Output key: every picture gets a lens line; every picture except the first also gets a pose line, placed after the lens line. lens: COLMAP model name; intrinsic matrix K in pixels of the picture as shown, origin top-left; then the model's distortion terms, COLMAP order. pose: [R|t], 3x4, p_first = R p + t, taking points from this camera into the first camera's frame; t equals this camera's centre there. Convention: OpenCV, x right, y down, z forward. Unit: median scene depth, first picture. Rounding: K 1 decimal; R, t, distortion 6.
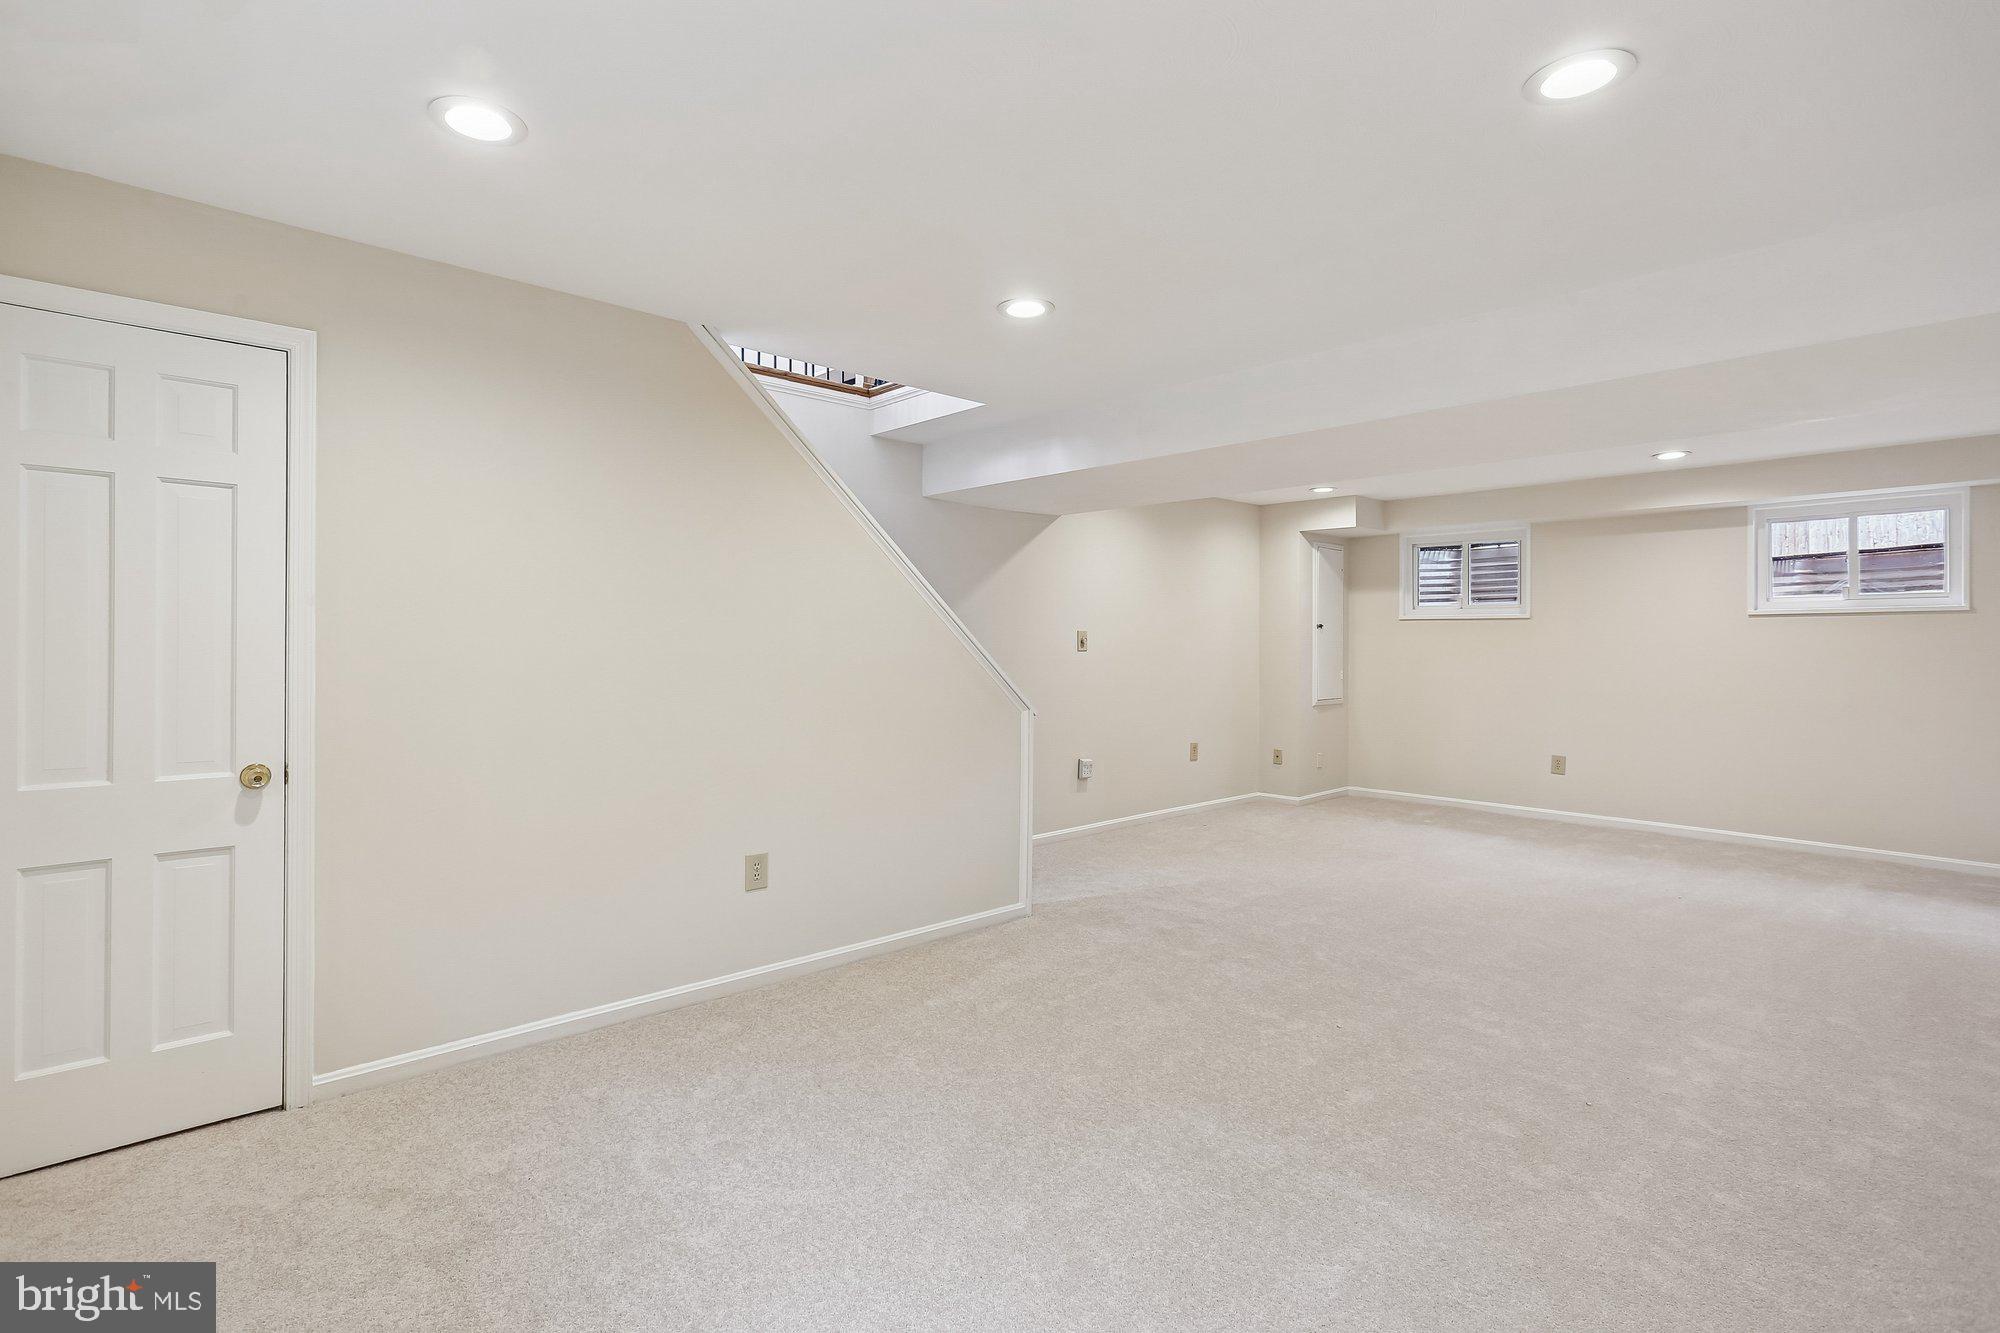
lens RADIAL K [[954.1, 0, 985.3], [0, 954.1, 654.5], [0, 0, 1]] dist [-0.009426, 0.006191]
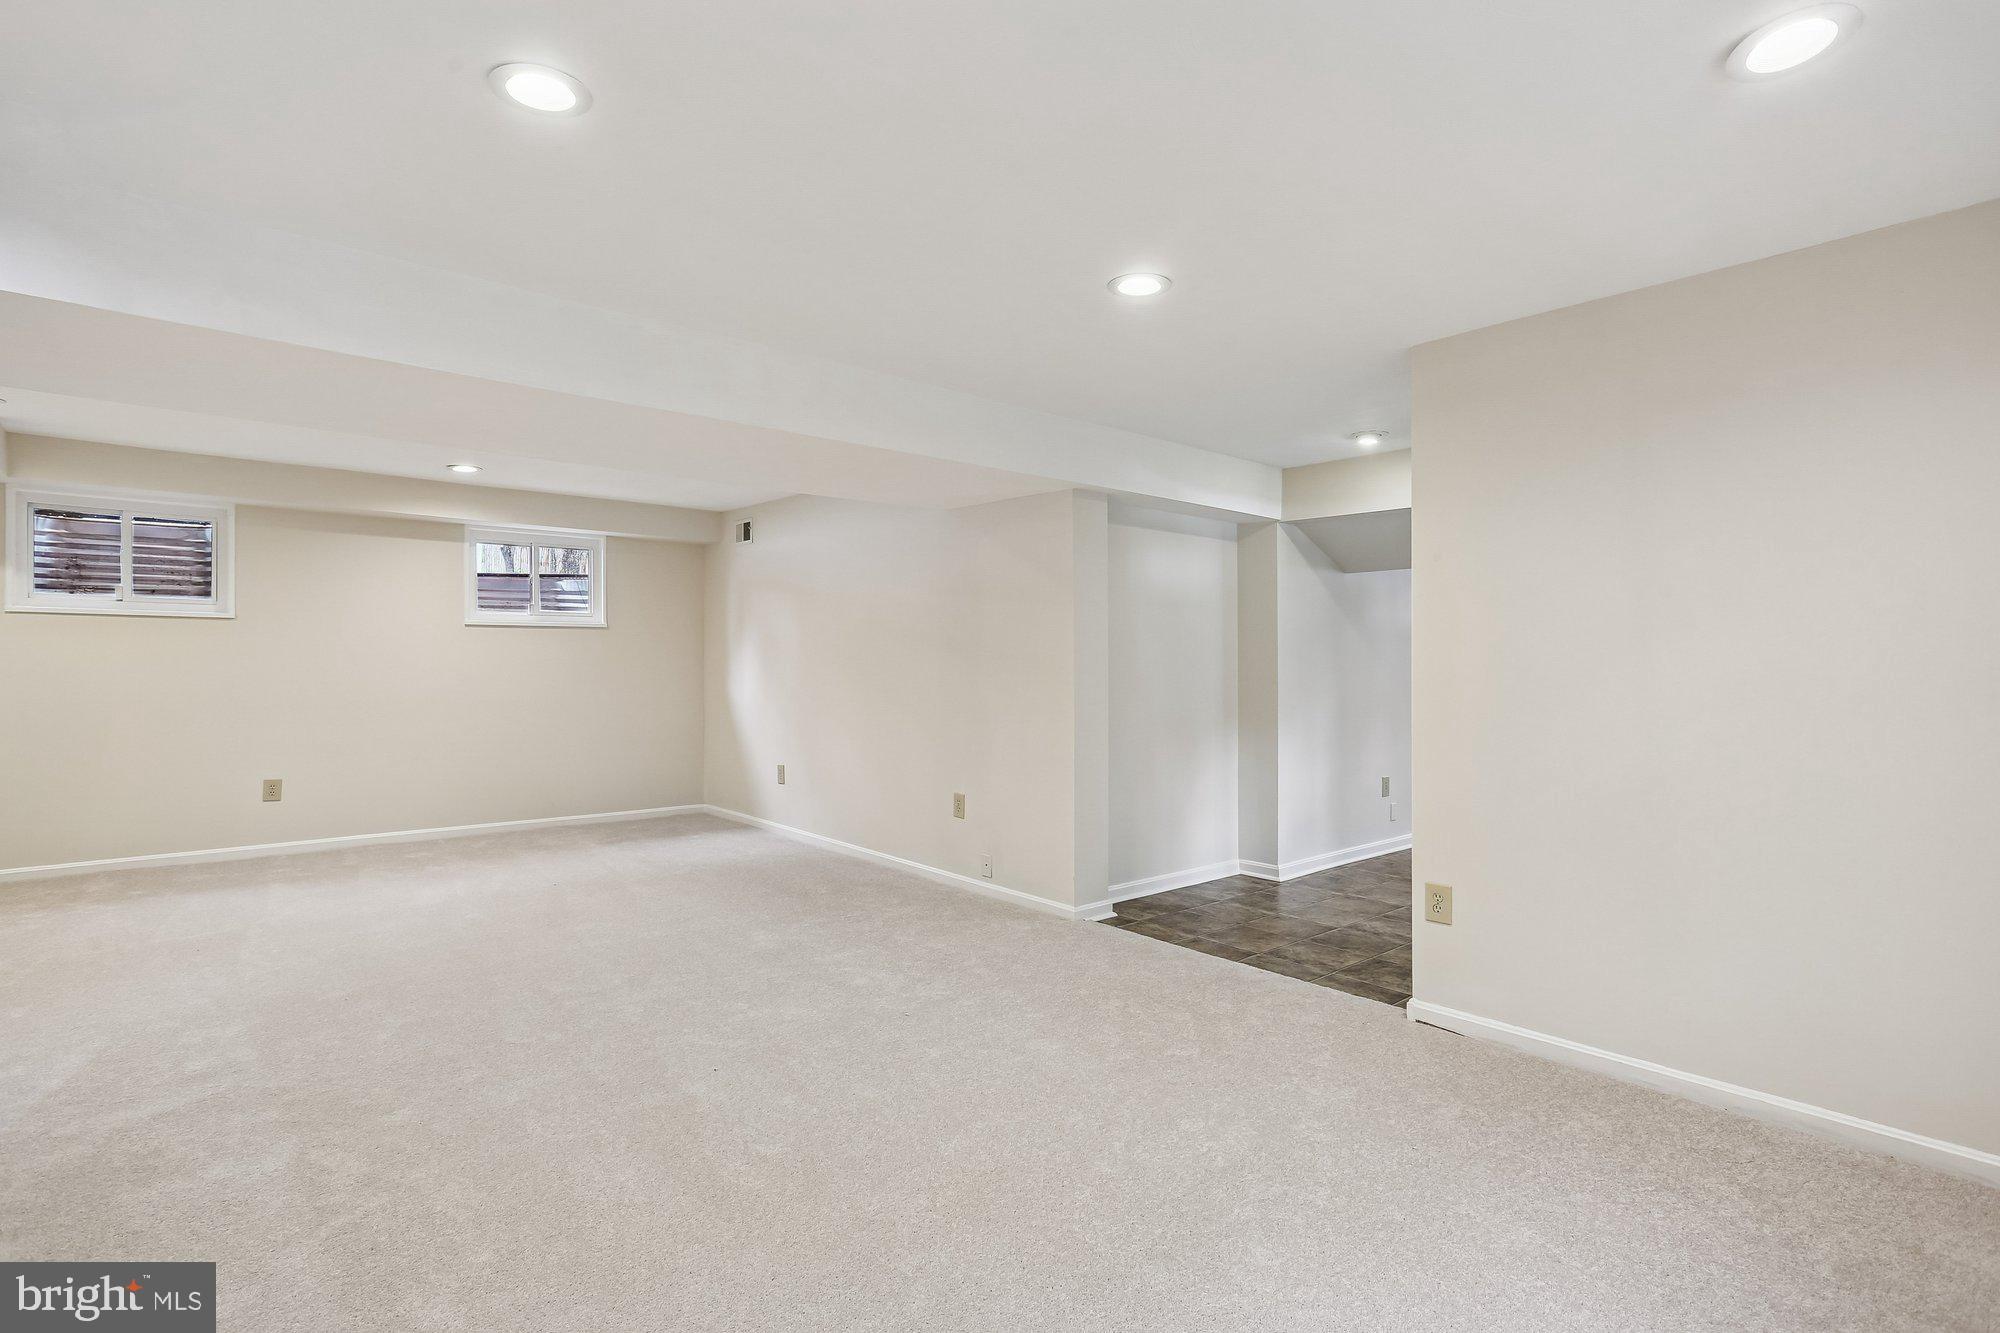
lens RADIAL K [[954.1, 0, 985.3], [0, 954.1, 654.5], [0, 0, 1]] dist [-0.009426, 0.006191]
pose [[0.038925, 0.004462, 0.999232, -0.239564], [0.006684, 0.999966, -0.004726, 0.001448], [-0.999220, 0.006863, 0.038894, 0.329223]]
